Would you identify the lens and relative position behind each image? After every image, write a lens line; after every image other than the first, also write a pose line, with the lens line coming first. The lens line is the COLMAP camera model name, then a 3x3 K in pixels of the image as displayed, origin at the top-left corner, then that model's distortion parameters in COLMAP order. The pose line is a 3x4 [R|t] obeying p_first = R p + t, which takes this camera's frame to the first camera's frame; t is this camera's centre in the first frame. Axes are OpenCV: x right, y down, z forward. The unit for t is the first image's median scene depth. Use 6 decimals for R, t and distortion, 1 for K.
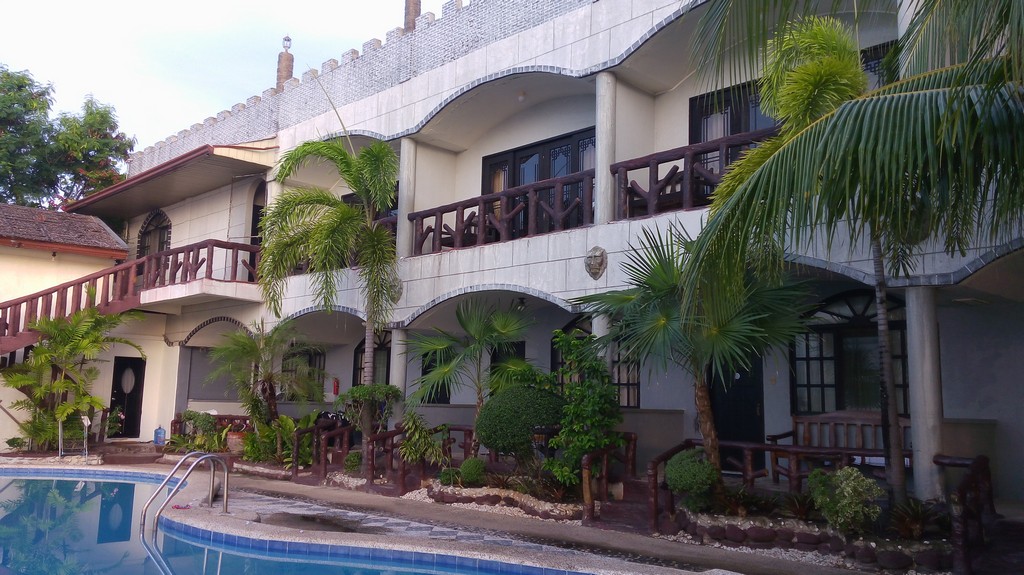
lens RADIAL K [[854.9, 0, 518.8], [0, 854.9, 284.6], [0, 0, 1]] dist [0.109105, -0.137494]
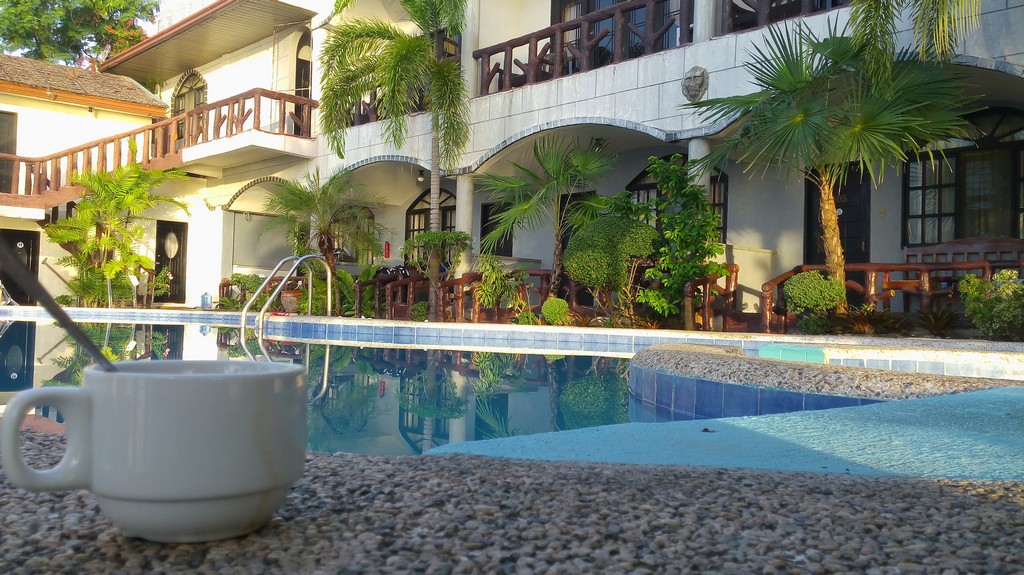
lens RADIAL K [[854.9, 0, 518.8], [0, 854.9, 284.6], [0, 0, 1]] dist [0.109105, -0.137494]
pose [[0.999958, 0.004145, -0.008113, -0.065770], [-0.003283, 0.994617, 0.103566, 0.067510], [0.008499, -0.103535, 0.994590, 0.039600]]
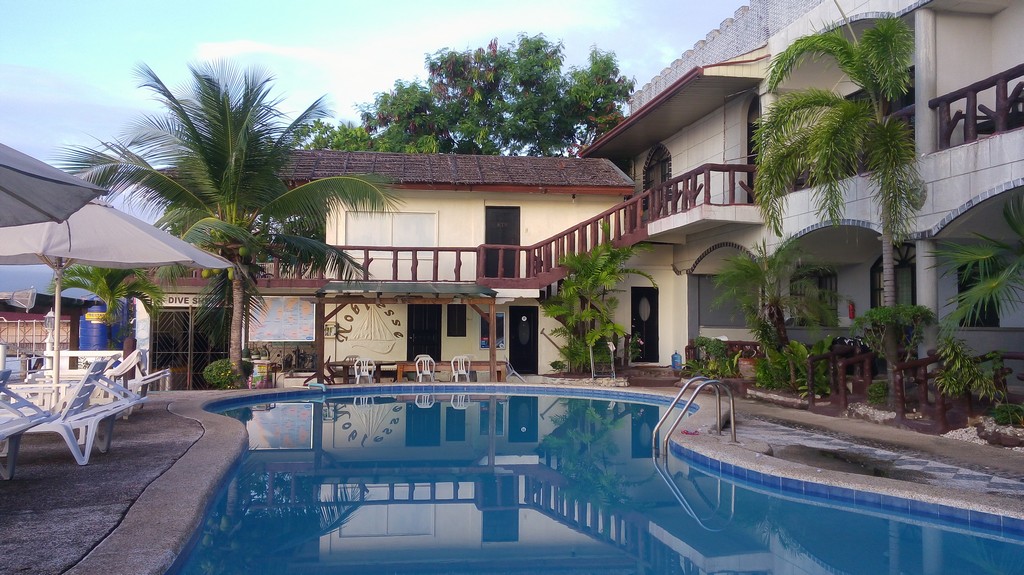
lens RADIAL K [[854.9, 0, 518.8], [0, 854.9, 284.6], [0, 0, 1]] dist [0.109105, -0.137494]
pose [[0.837980, -0.044540, -0.543880, -0.010068], [0.089204, 0.994438, 0.056005, 0.011036], [0.538360, -0.095447, 0.837292, 0.057605]]
